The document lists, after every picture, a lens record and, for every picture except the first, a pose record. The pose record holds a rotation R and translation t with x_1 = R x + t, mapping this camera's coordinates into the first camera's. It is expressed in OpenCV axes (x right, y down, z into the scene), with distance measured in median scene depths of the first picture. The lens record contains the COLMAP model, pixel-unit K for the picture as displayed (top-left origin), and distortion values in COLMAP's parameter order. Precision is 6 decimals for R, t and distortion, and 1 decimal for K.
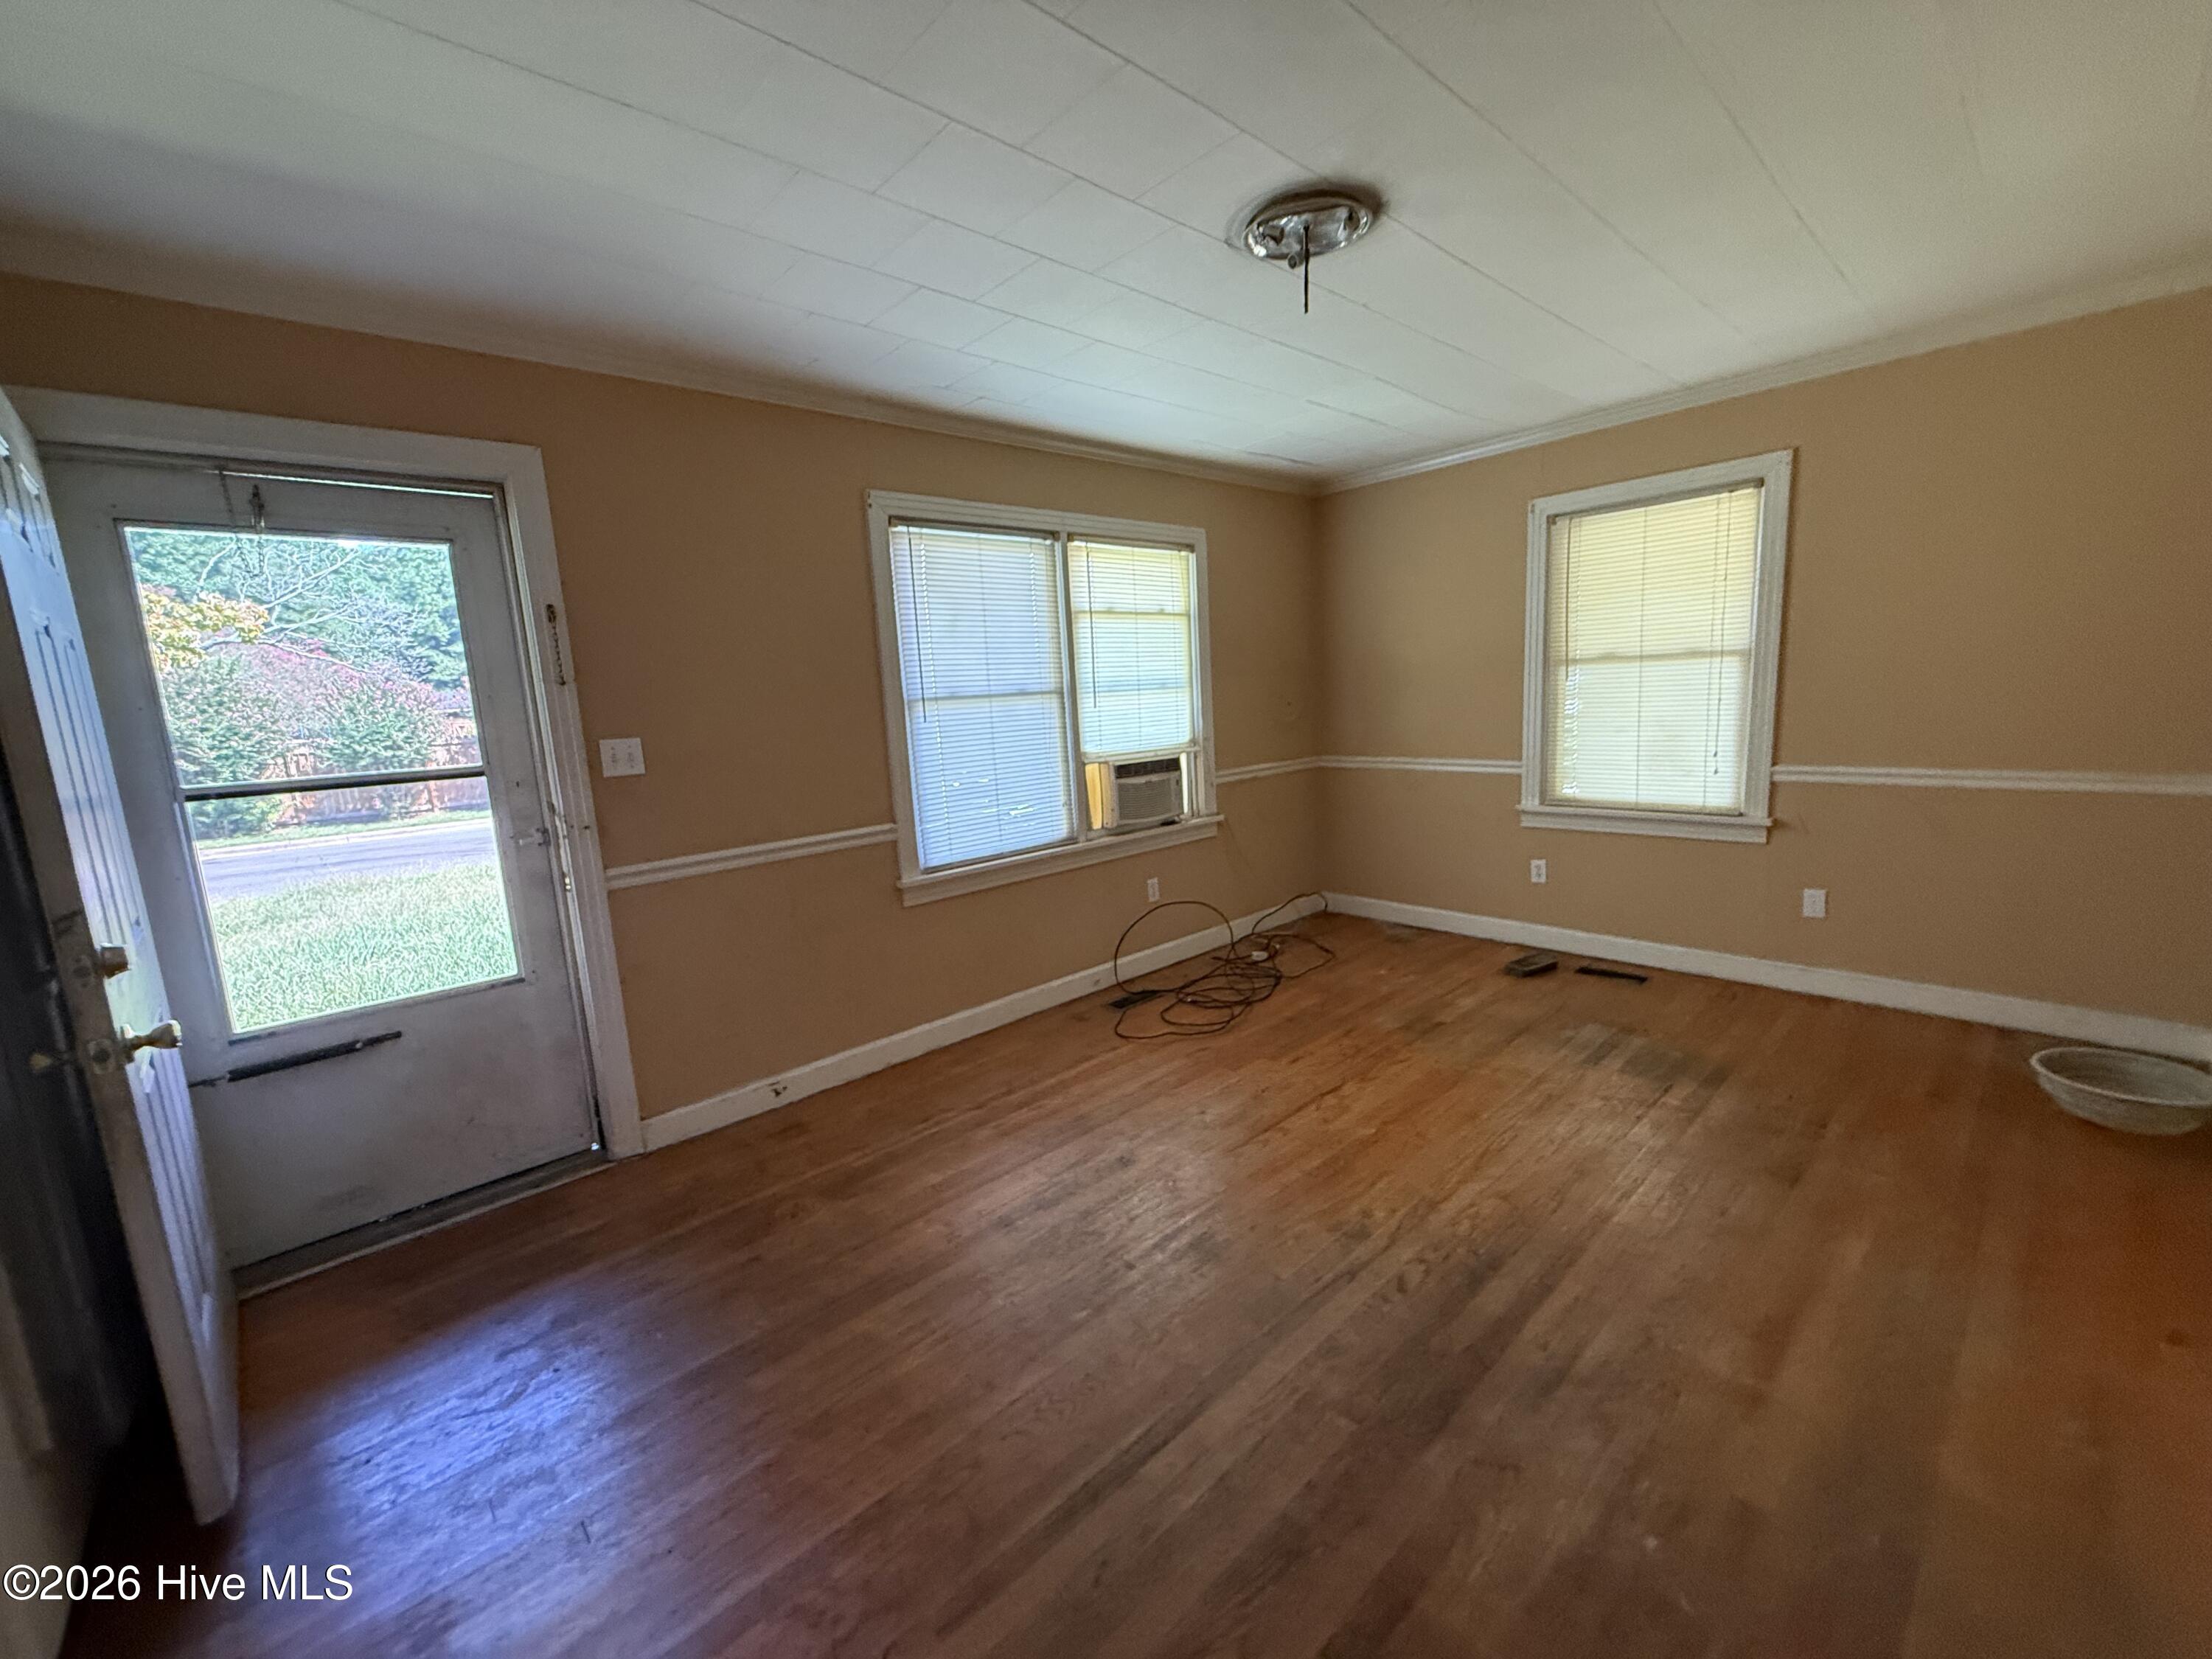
lens RADIAL K [[896.6, 0, 1094.5], [0, 896.6, 826.8], [0, 0, 1]] dist [-0.000427, -0.000050]
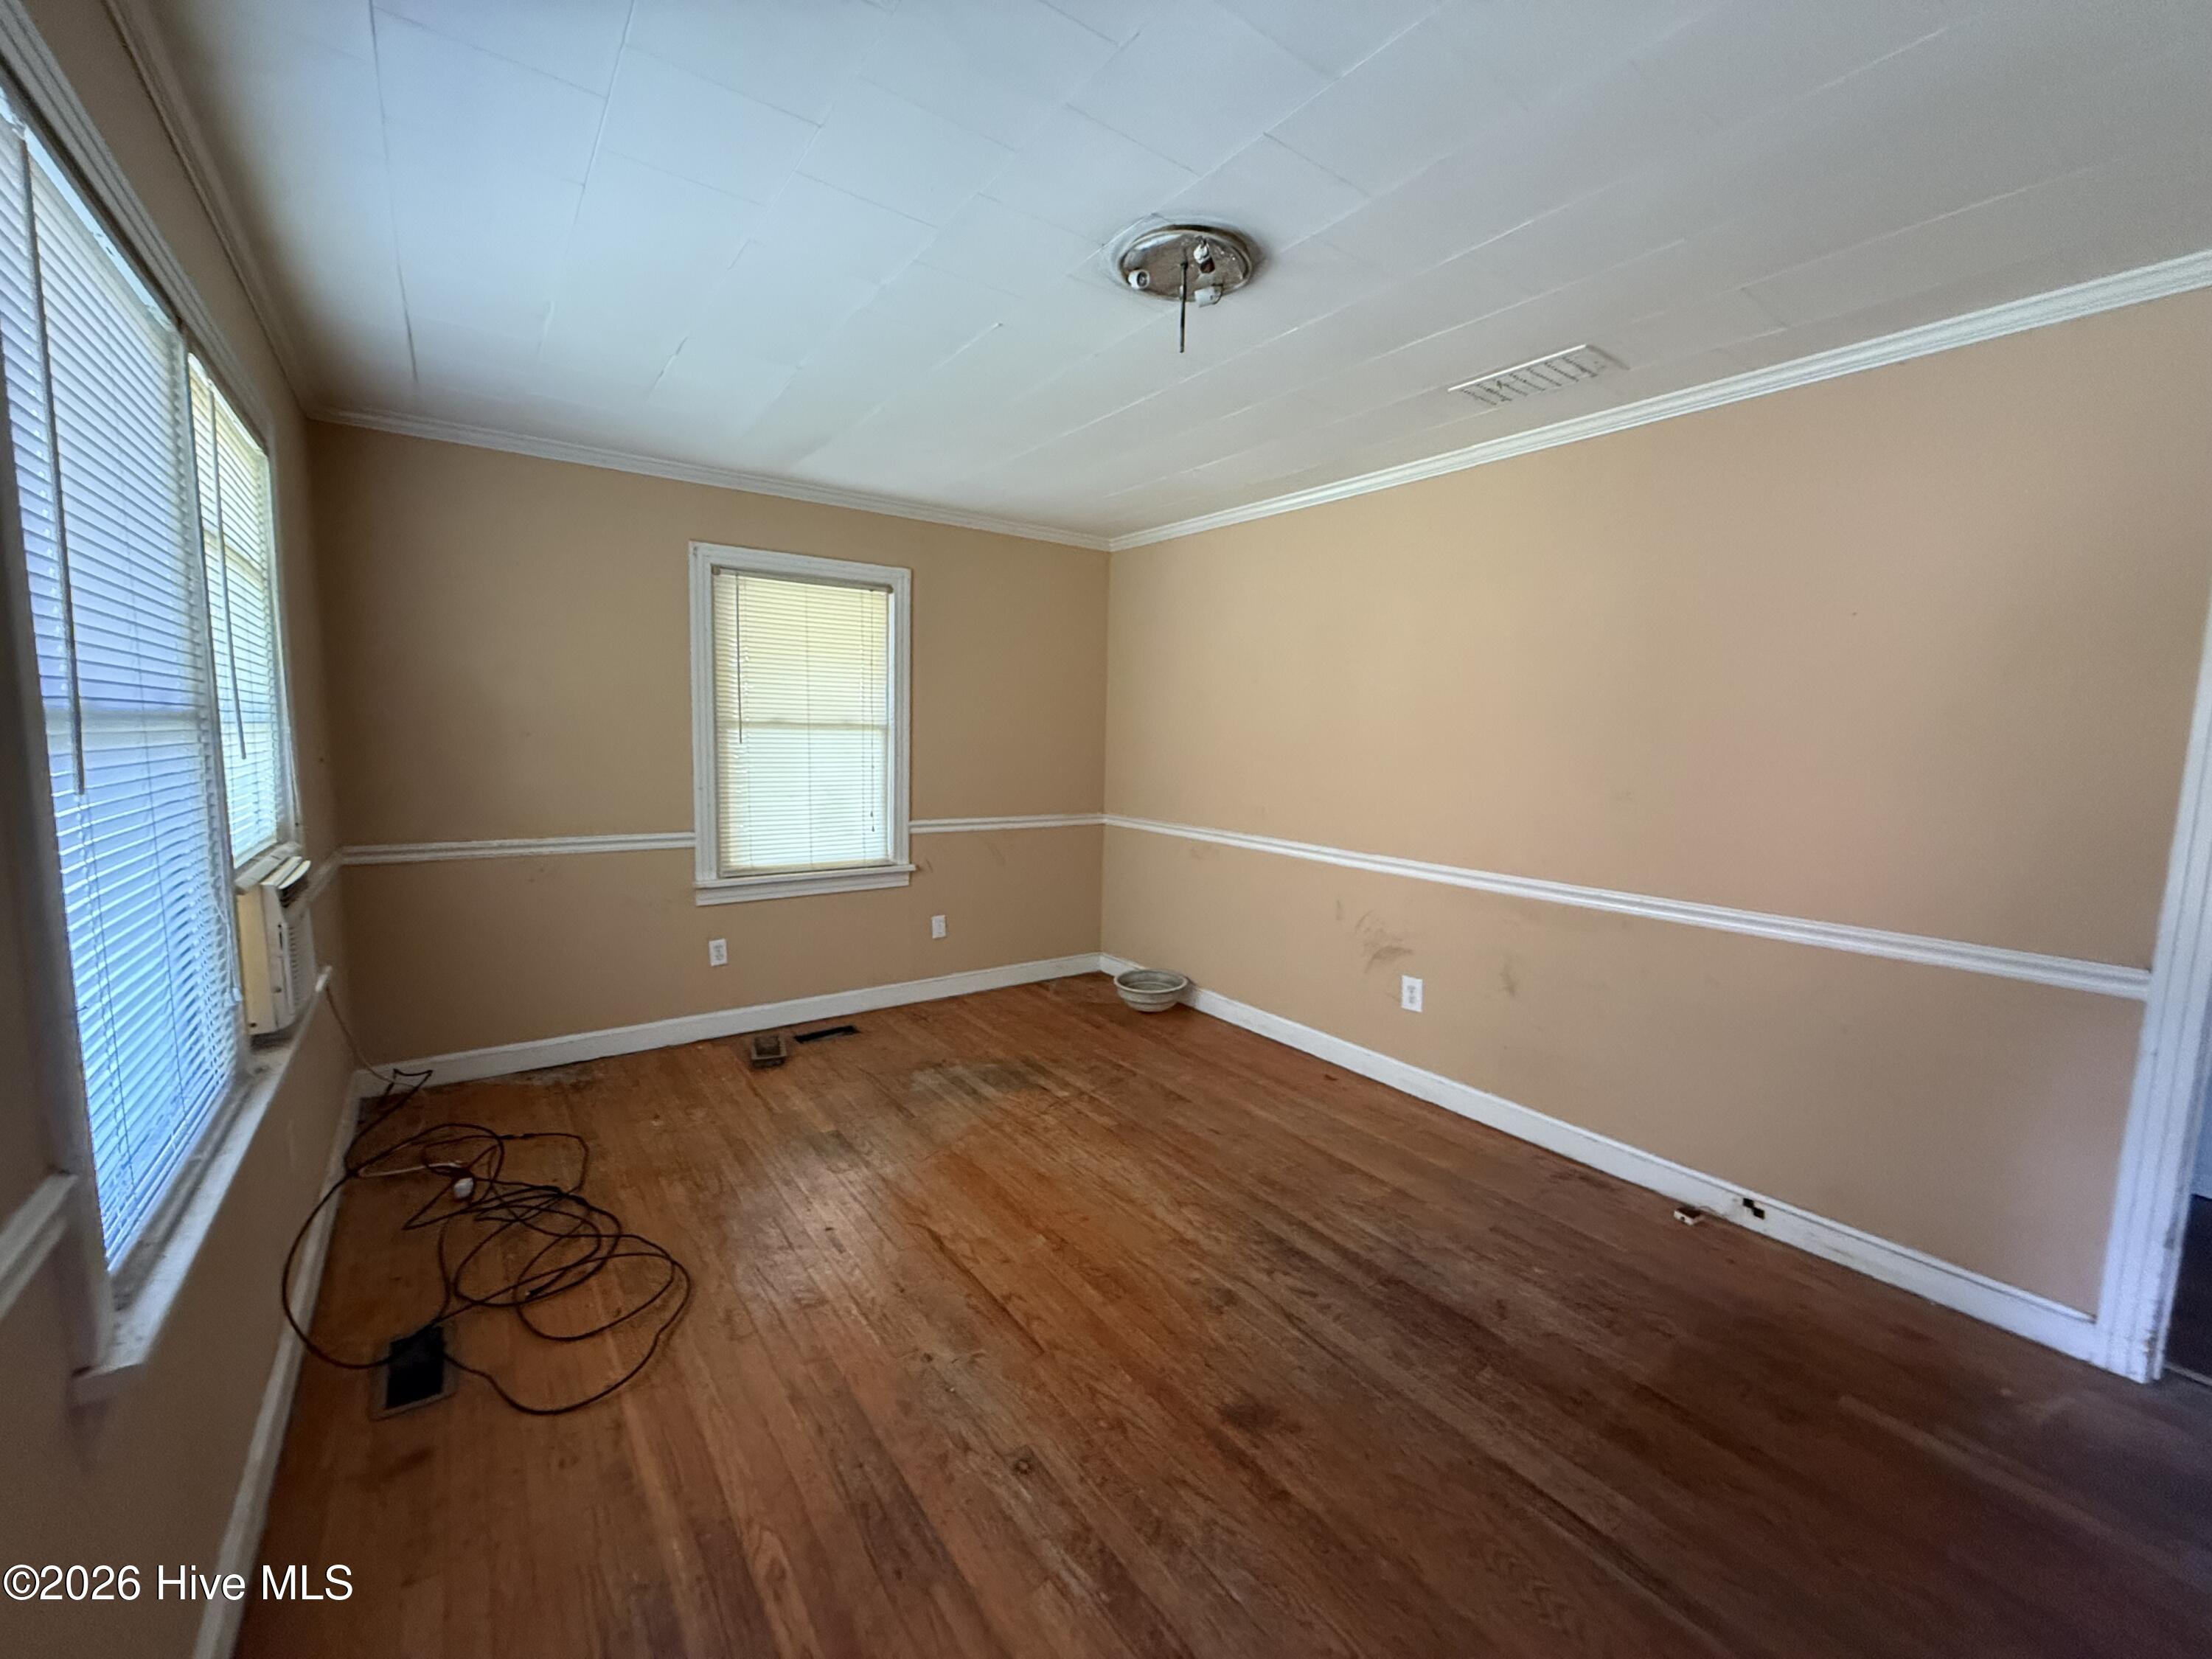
lens RADIAL K [[896.6, 0, 1094.5], [0, 896.6, 826.8], [0, 0, 1]] dist [-0.000427, -0.000050]
pose [[0.092280, -0.048101, 0.994571, -0.424508], [0.124324, 0.991573, 0.036421, -0.072152], [-0.987941, 0.120288, 0.097482, 0.614136]]
